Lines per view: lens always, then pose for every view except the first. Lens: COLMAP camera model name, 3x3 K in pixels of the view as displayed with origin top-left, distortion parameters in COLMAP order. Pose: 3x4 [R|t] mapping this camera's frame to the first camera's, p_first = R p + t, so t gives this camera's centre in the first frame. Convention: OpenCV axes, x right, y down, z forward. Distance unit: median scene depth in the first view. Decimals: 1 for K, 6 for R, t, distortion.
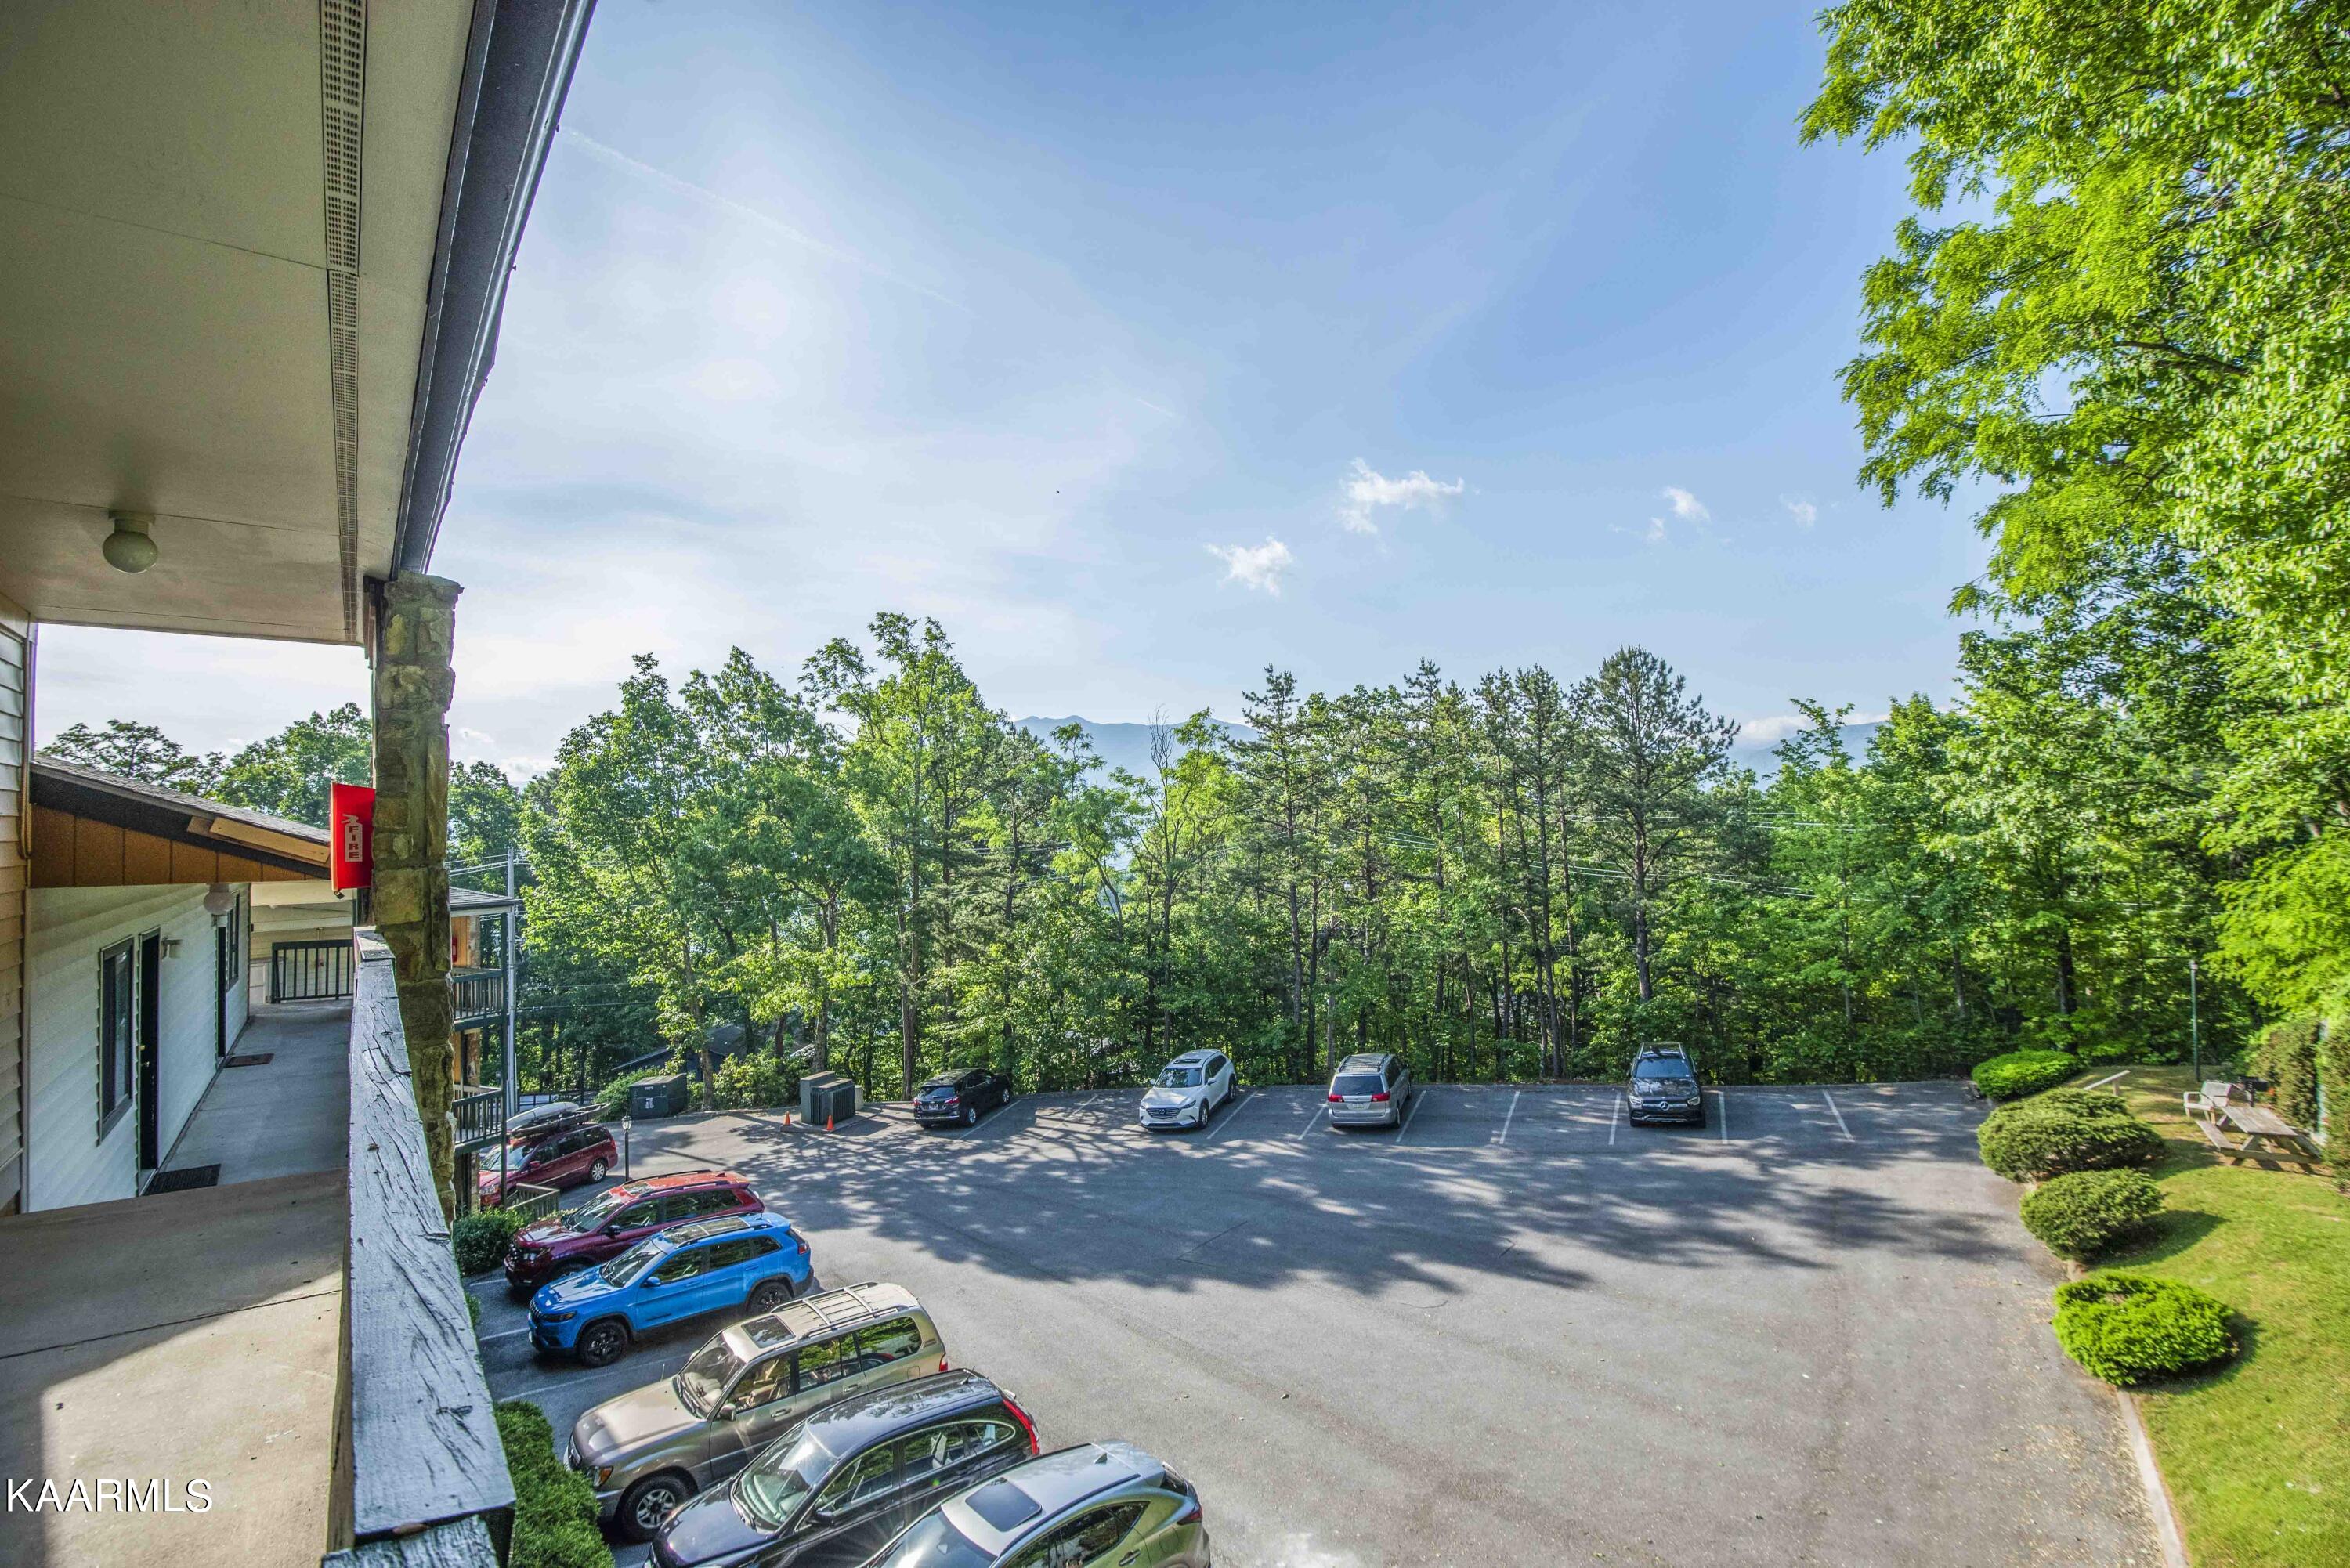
lens RADIAL K [[1115.0, 0, 1197.9], [0, 1115.0, 777.9], [0, 0, 1]] dist [-0.038389, 0.001261]
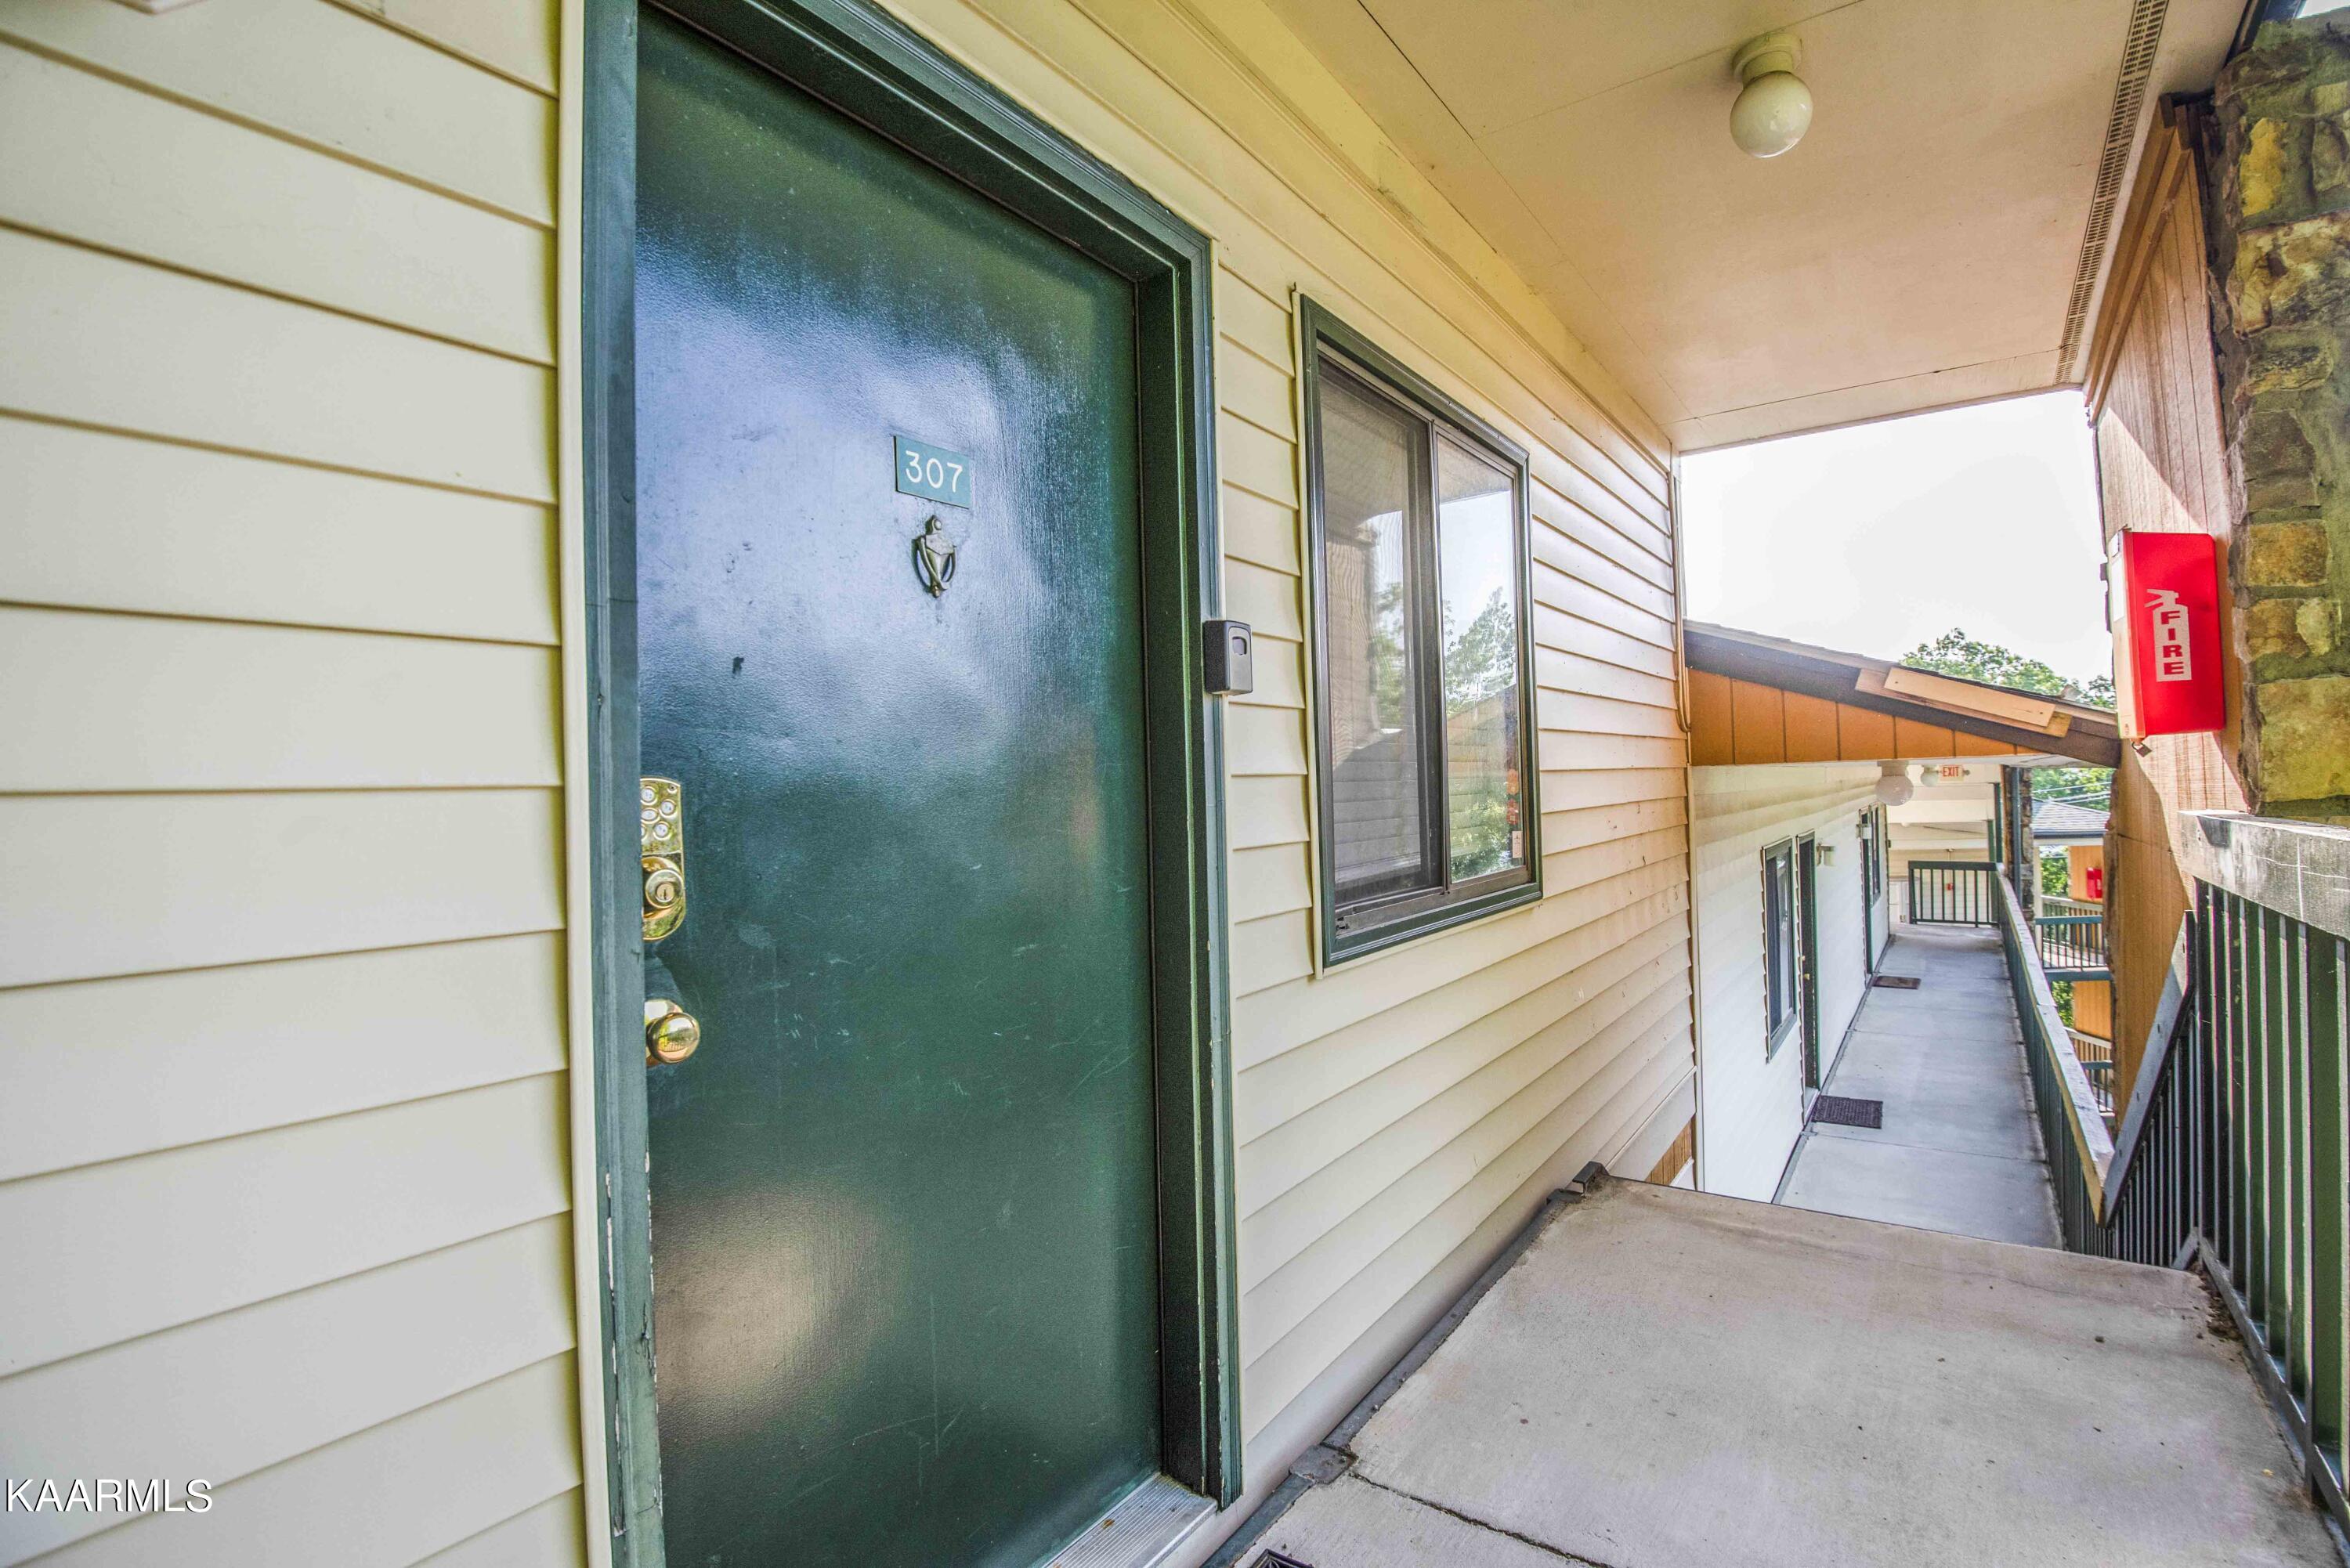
lens RADIAL K [[1069.1, 0, 1191.2], [0, 1069.1, 778.3], [0, 0, 1]] dist [-0.009869, -0.019345]
pose [[0.285778, -0.004076, -0.958287, -0.257362], [0.061169, 0.998029, 0.013996, 0.051441], [0.956342, -0.062617, 0.285464, 0.244354]]
